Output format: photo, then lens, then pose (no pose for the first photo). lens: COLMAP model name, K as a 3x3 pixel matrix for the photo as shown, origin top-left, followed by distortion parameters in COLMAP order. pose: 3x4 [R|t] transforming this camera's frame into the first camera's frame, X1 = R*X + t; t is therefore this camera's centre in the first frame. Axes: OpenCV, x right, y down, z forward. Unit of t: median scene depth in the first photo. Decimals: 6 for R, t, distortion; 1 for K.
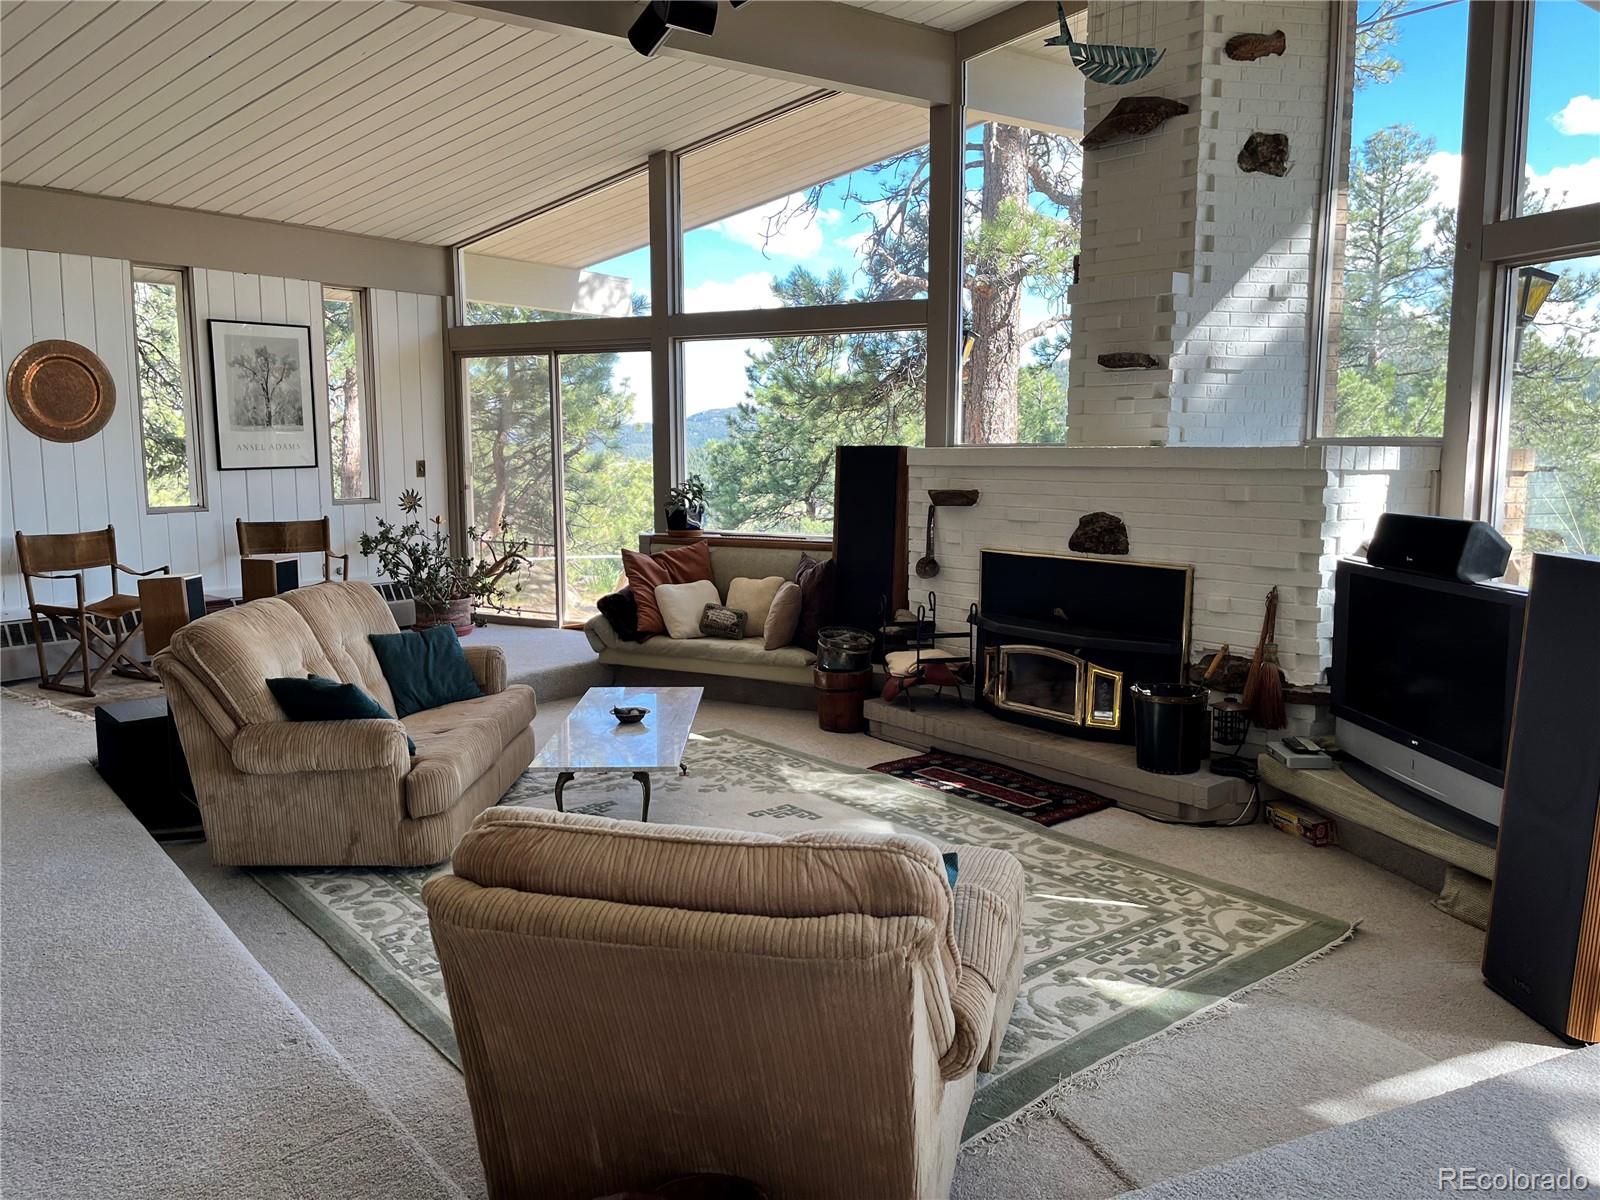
lens RADIAL K [[1208.5, 0, 793.6], [0, 1208.5, 600.4], [0, 0, 1]] dist [0.045735, -0.052863]
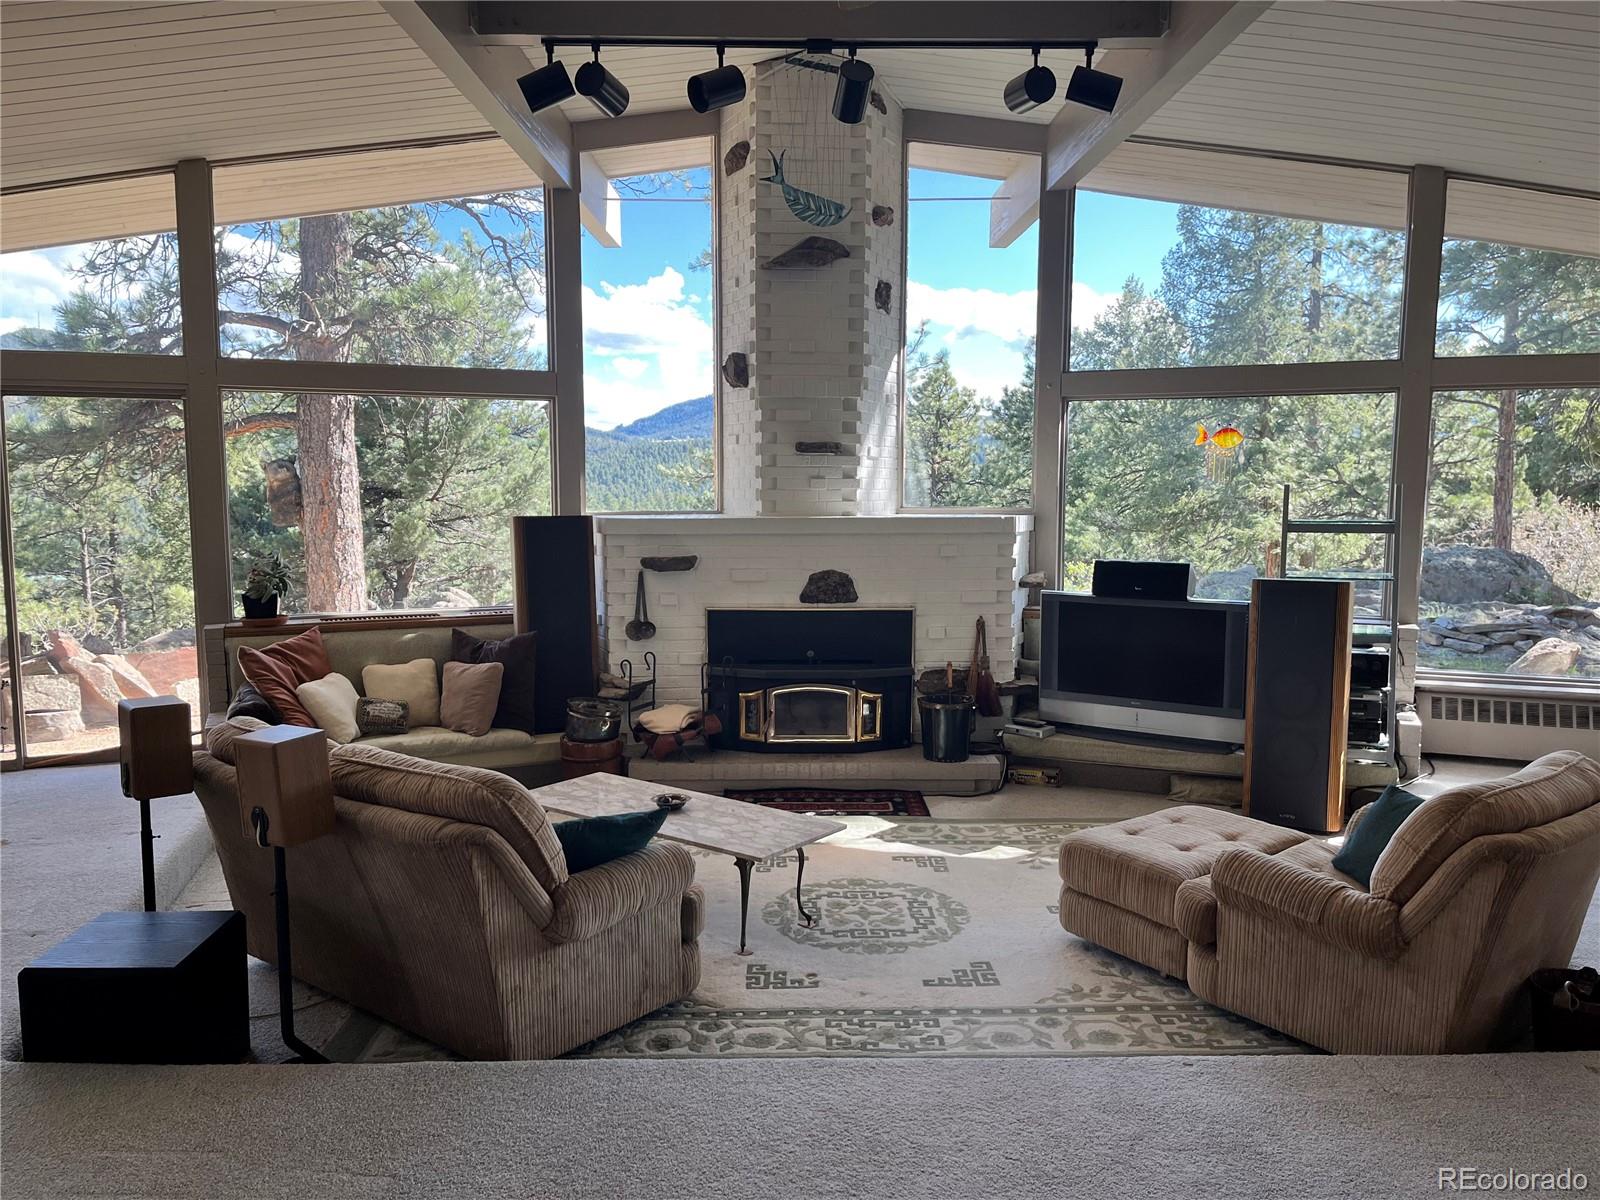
lens RADIAL K [[1208.5, 0, 808.8], [0, 1208.5, 626.6], [0, 0, 1]] dist [0.045735, -0.052863]
pose [[0.614253, -0.097283, 0.783089, -0.758746], [0.101014, 0.993901, 0.044237, -0.074786], [-0.782617, 0.051930, 0.620334, 0.266052]]
